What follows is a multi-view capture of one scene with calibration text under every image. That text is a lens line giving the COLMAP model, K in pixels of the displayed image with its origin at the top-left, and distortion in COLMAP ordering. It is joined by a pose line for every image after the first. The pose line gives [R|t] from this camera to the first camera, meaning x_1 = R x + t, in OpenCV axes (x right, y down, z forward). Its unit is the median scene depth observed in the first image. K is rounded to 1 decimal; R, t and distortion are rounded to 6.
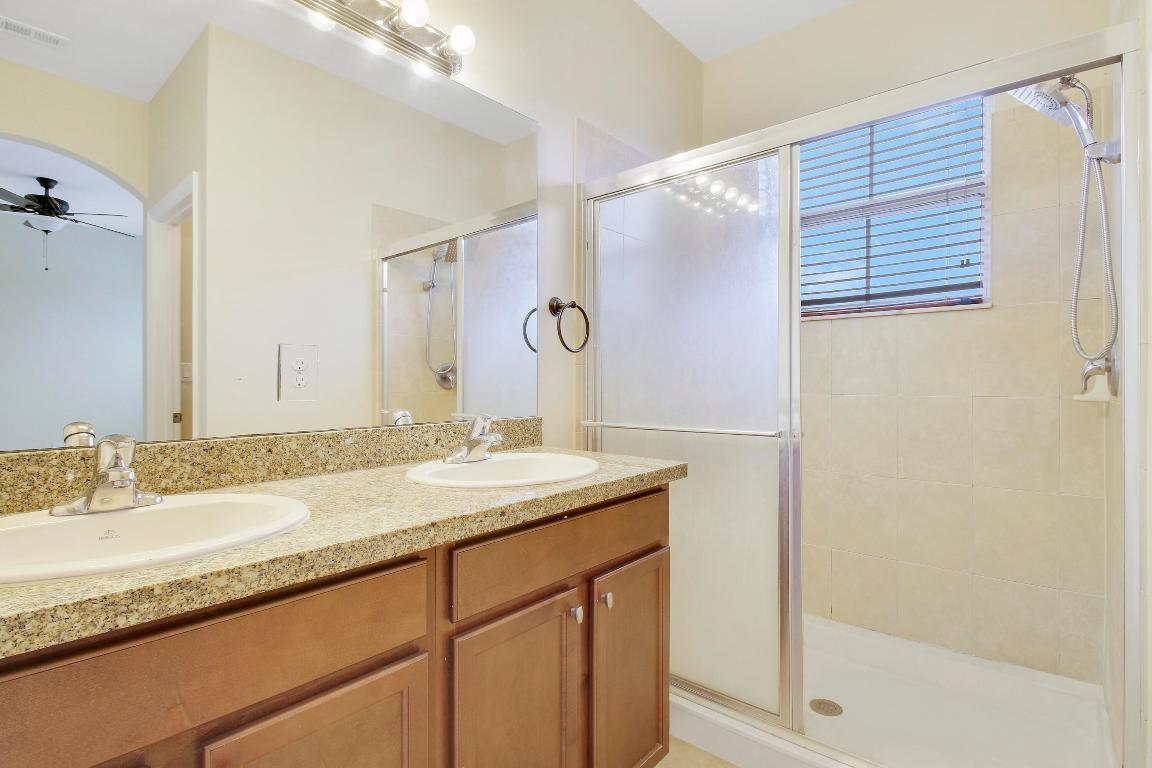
lens RADIAL K [[547.0, 0, 581.4], [0, 547.0, 383.4], [0, 0, 1]] dist [-0.017192, -0.003505]
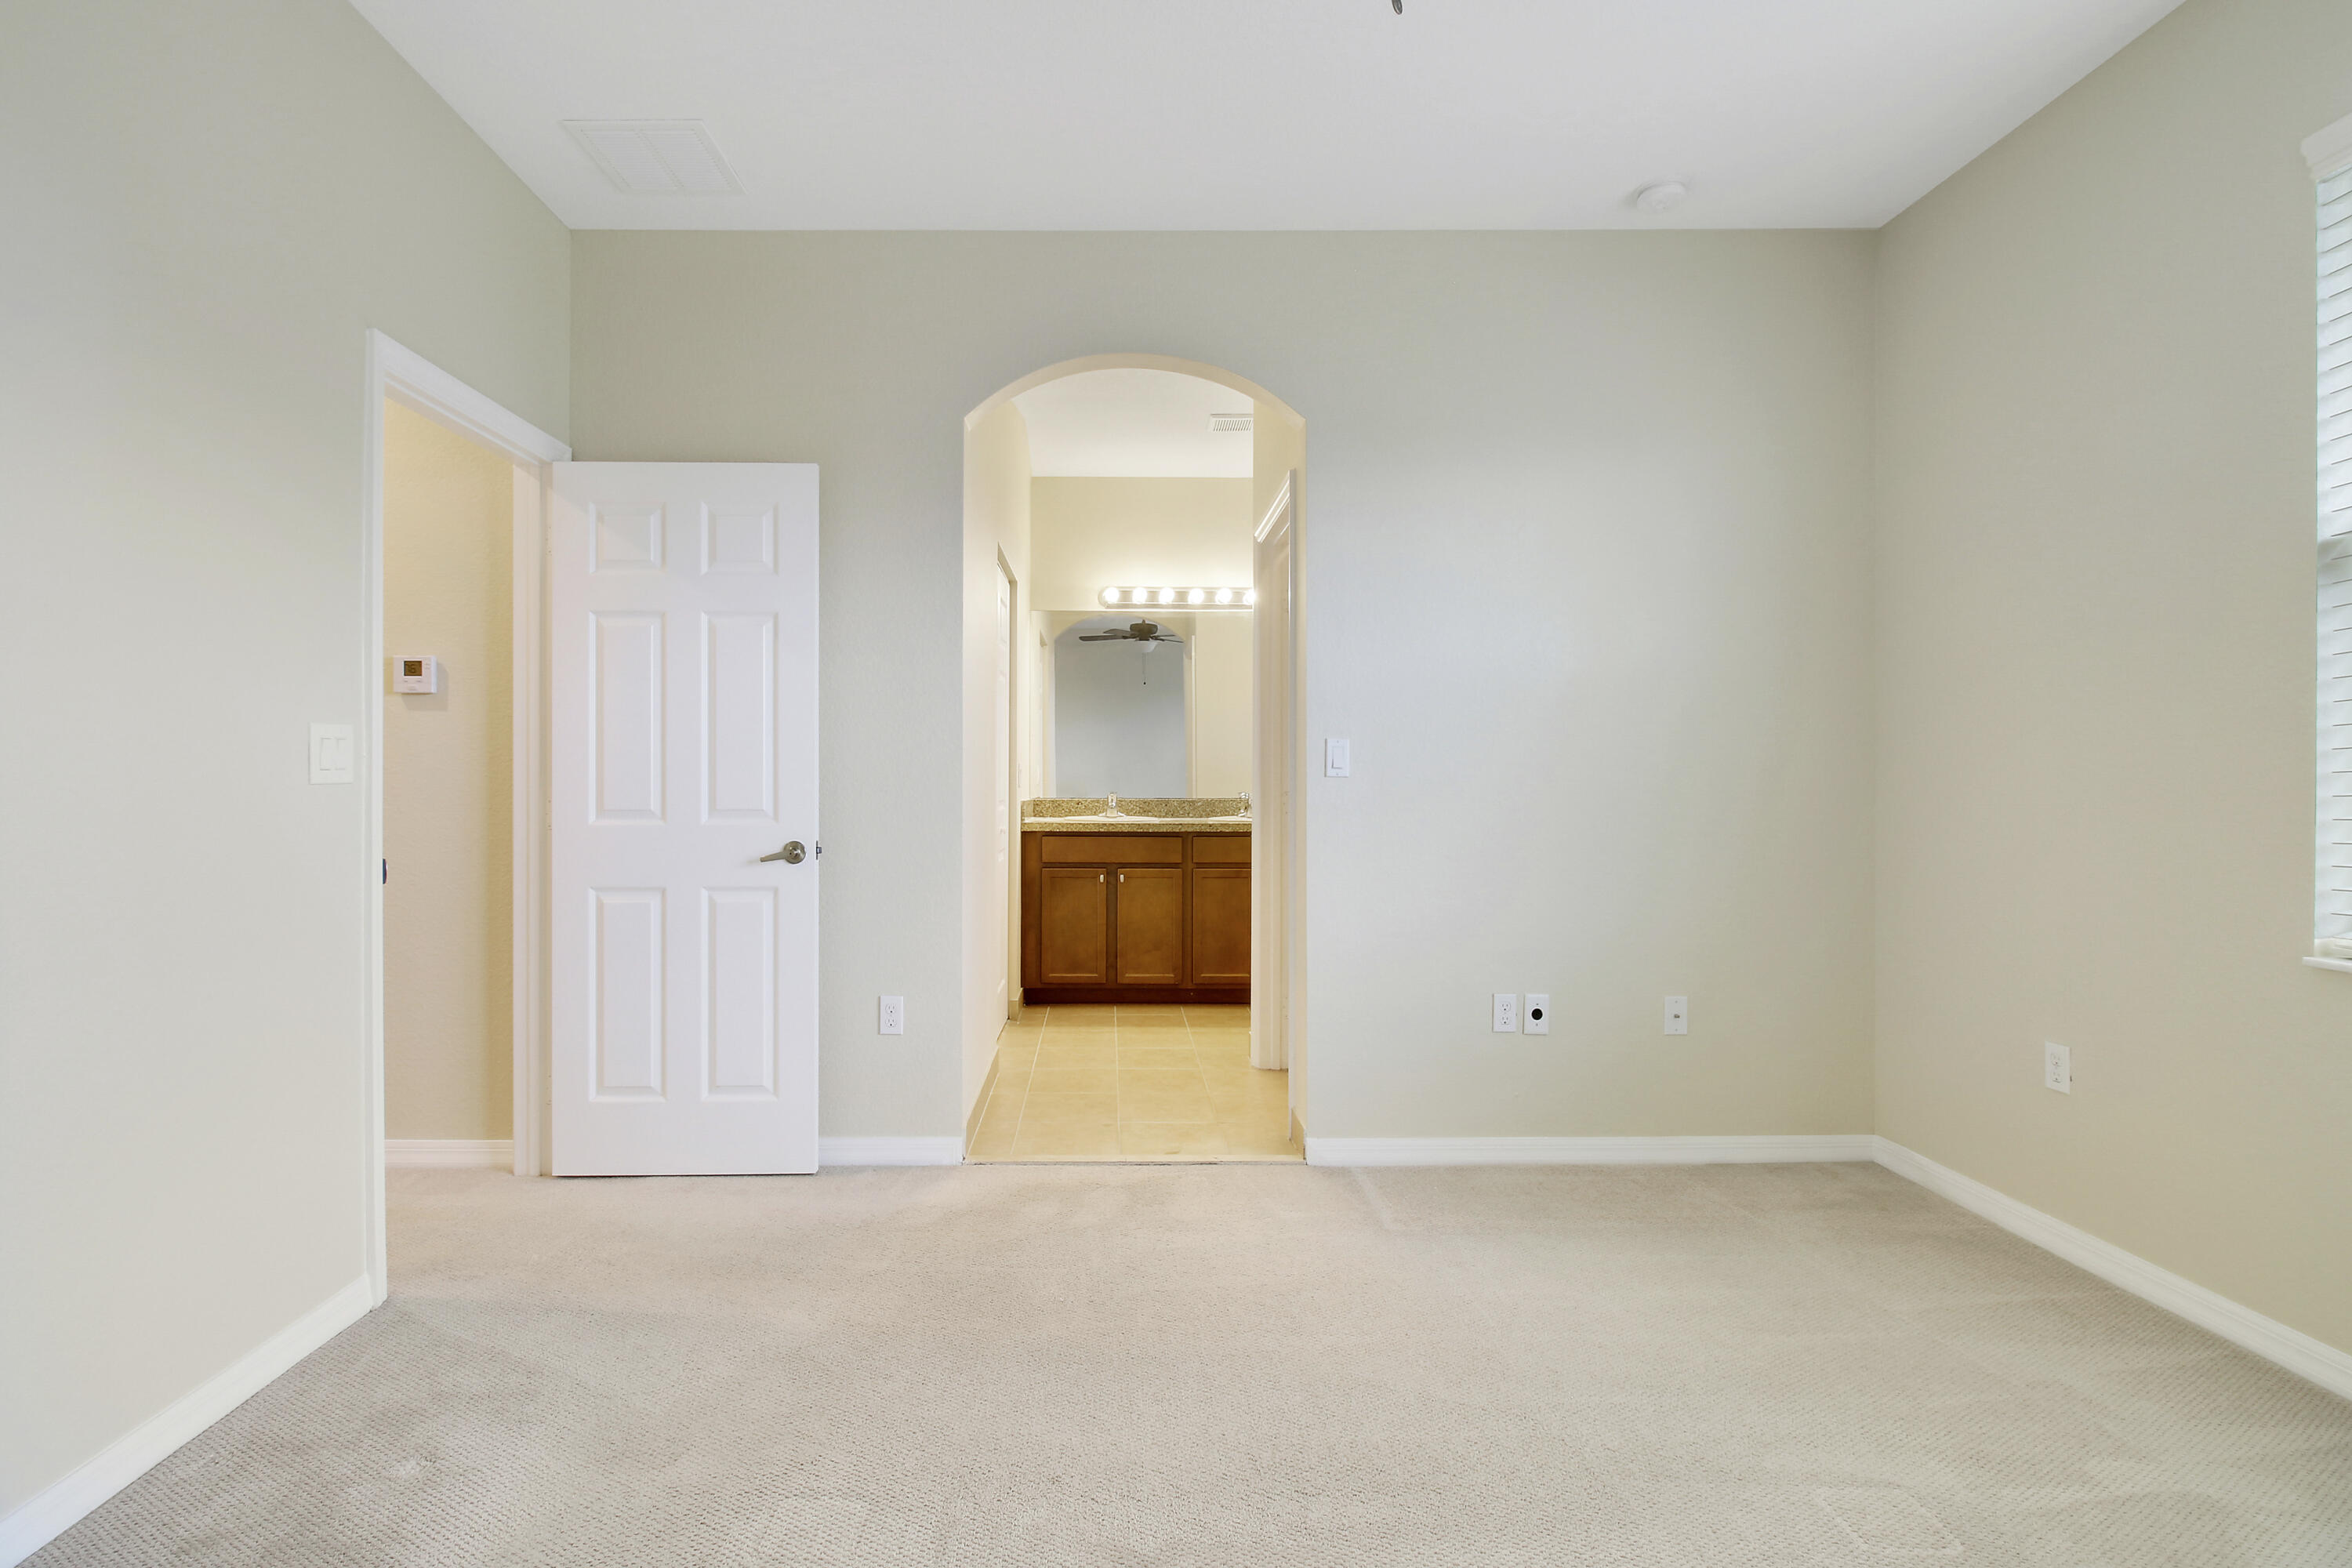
lens RADIAL K [[1096.9, 0, 1171.5], [0, 1096.9, 787.5], [0, 0, 1]] dist [-0.000714, 0.000862]
pose [[0.690105, 0.009516, -0.723647, 2.920902], [-0.001790, 0.999933, 0.011442, -0.015522], [0.723707, -0.006600, 0.690075, -2.320039]]
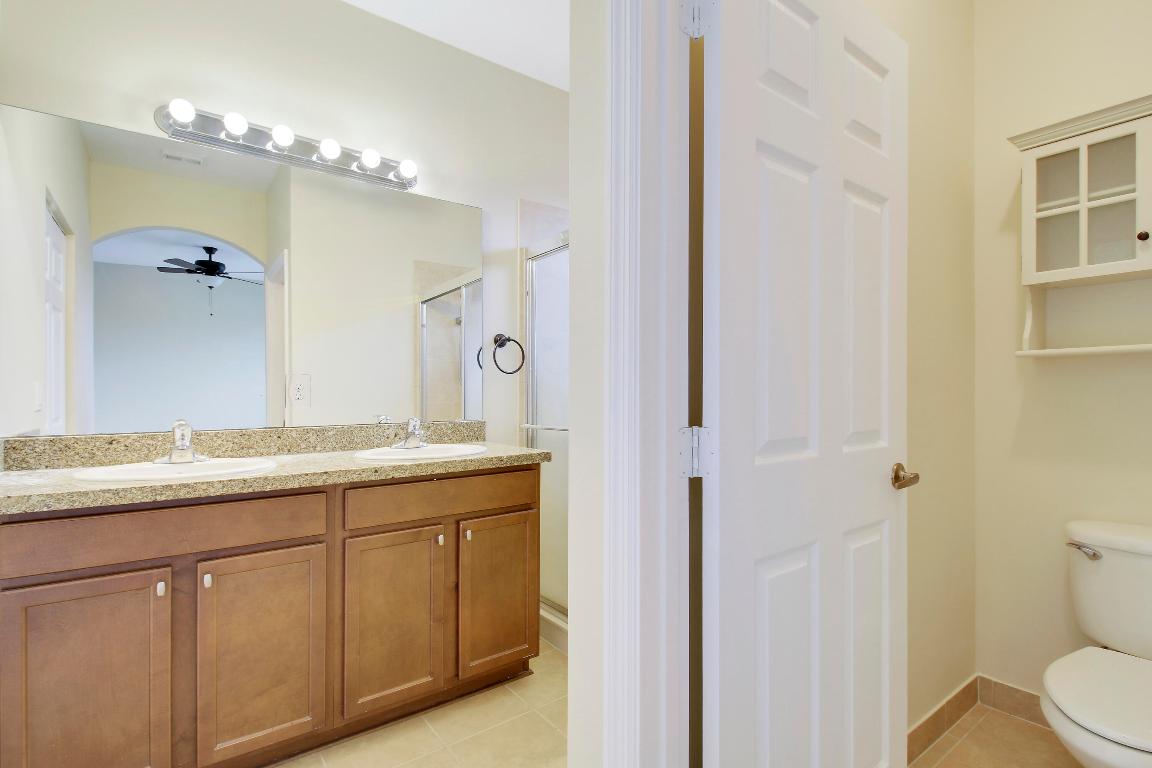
lens RADIAL K [[537.2, 0, 579.8], [0, 537.2, 397.0], [0, 0, 1]] dist [-0.000714, 0.000862]
pose [[0.976535, -0.006916, -0.215247, 0.679219], [0.006899, 0.999976, -0.000829, 0.005561], [0.215248, -0.000675, 0.976559, -0.422639]]
